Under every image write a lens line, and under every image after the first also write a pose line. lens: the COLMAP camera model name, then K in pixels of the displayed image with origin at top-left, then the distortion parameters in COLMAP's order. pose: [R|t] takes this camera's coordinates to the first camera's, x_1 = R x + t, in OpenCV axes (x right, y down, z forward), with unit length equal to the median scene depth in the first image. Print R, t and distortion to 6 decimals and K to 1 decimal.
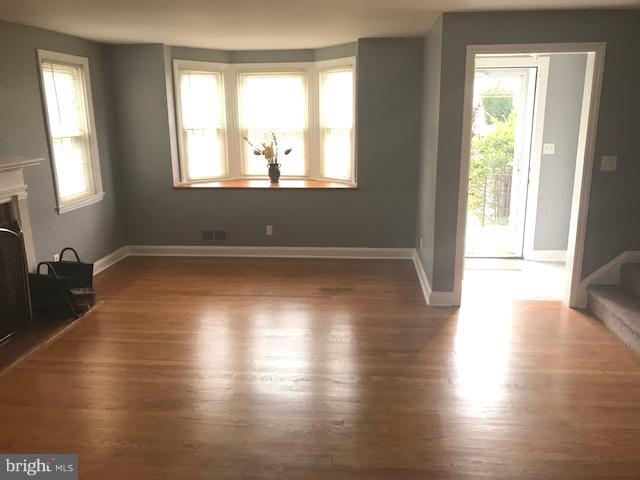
lens RADIAL K [[538.8, 0, 320.0], [0, 538.8, 240.0], [0, 0, 1]] dist [0.028723, -0.009920]
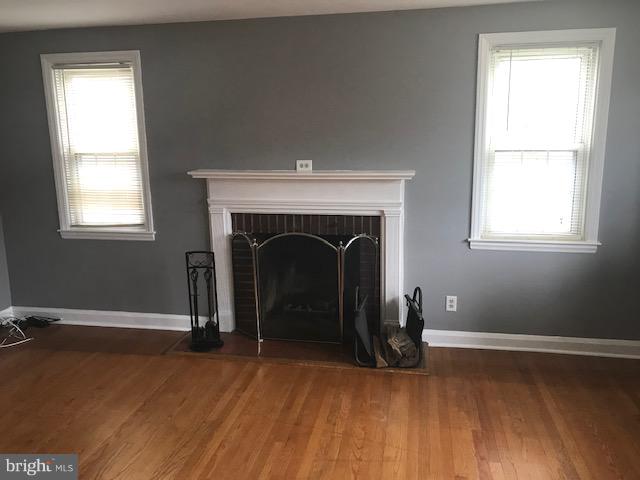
lens RADIAL K [[525.1, 0, 319.3], [0, 525.1, 237.0], [0, 0, 1]] dist [0.026803, -0.018127]
pose [[-0.097451, 0.198126, -0.975320, 0.267736], [-0.222621, 0.950814, 0.215391, -0.177756], [0.970022, 0.238117, -0.048551, 0.829087]]
